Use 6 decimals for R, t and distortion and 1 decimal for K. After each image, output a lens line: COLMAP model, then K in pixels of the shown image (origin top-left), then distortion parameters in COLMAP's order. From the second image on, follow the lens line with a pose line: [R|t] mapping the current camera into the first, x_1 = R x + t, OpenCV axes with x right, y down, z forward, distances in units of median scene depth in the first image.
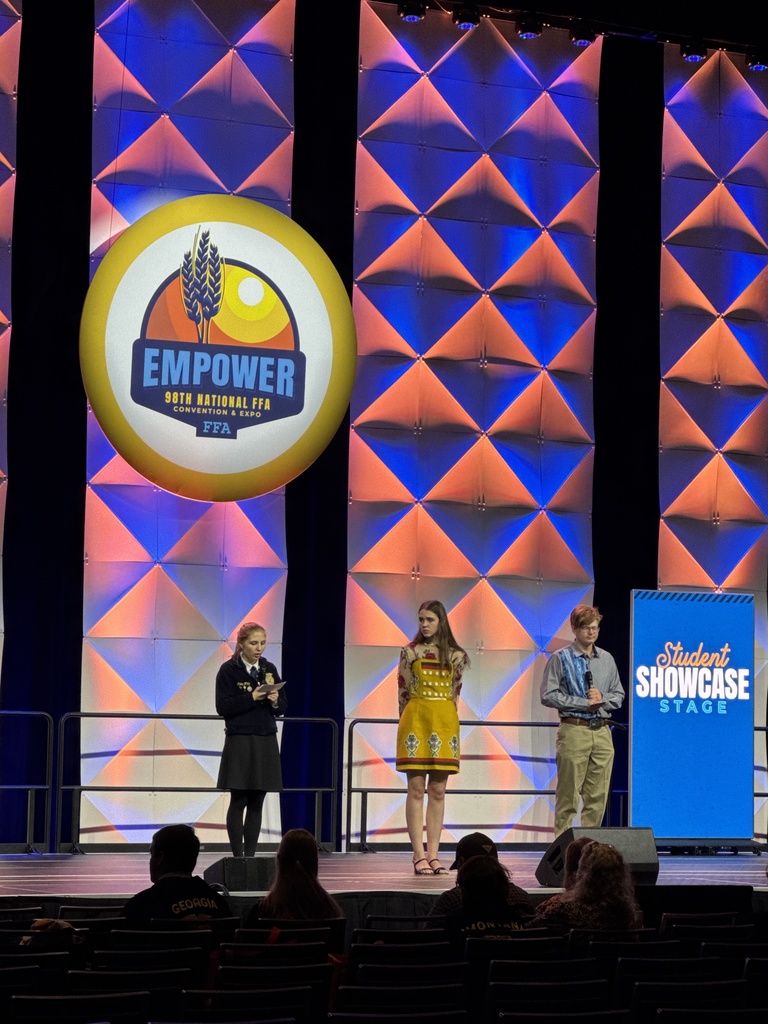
lens RADIAL K [[3137.0, 0, 383.8], [0, 3137.0, 511.4], [0, 0, 1]] dist [0.035622, 0.000000]
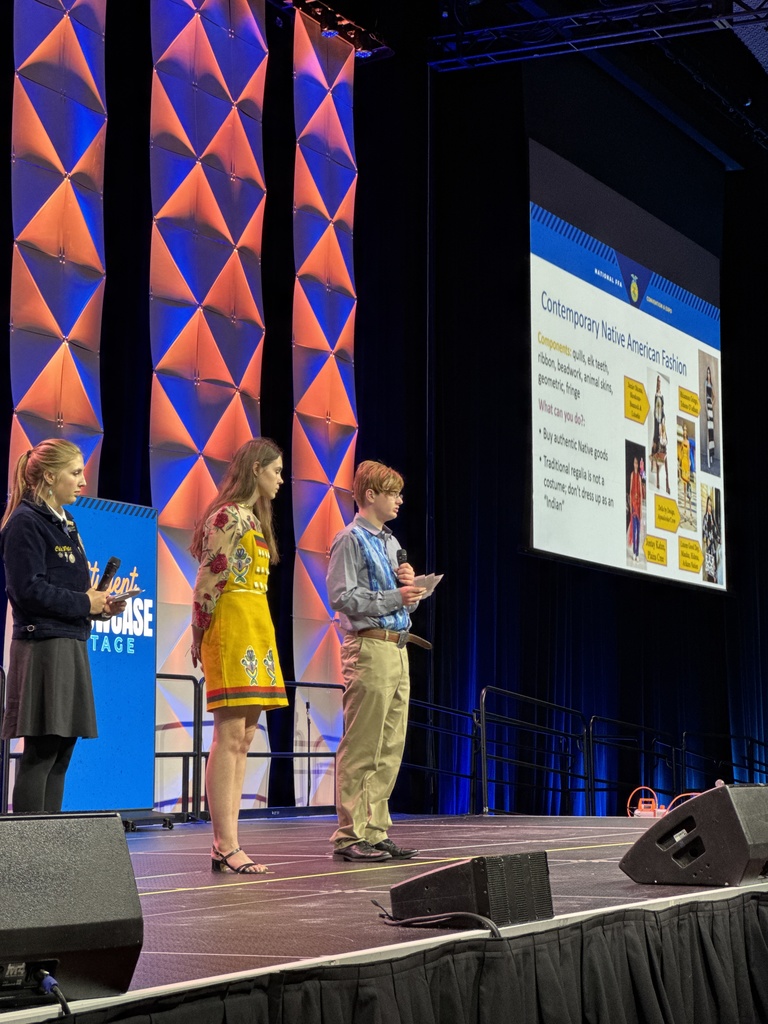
lens RADIAL K [[2278.9, 0, 385.0], [0, 2278.9, 514.6], [0, 0, 1]] dist [0.186676, 0.000000]
pose [[0.822760, 0.041288, 0.566887, -0.170436], [-0.028597, 0.999102, -0.031263, 0.045183], [-0.567668, 0.009511, 0.823202, 0.480772]]
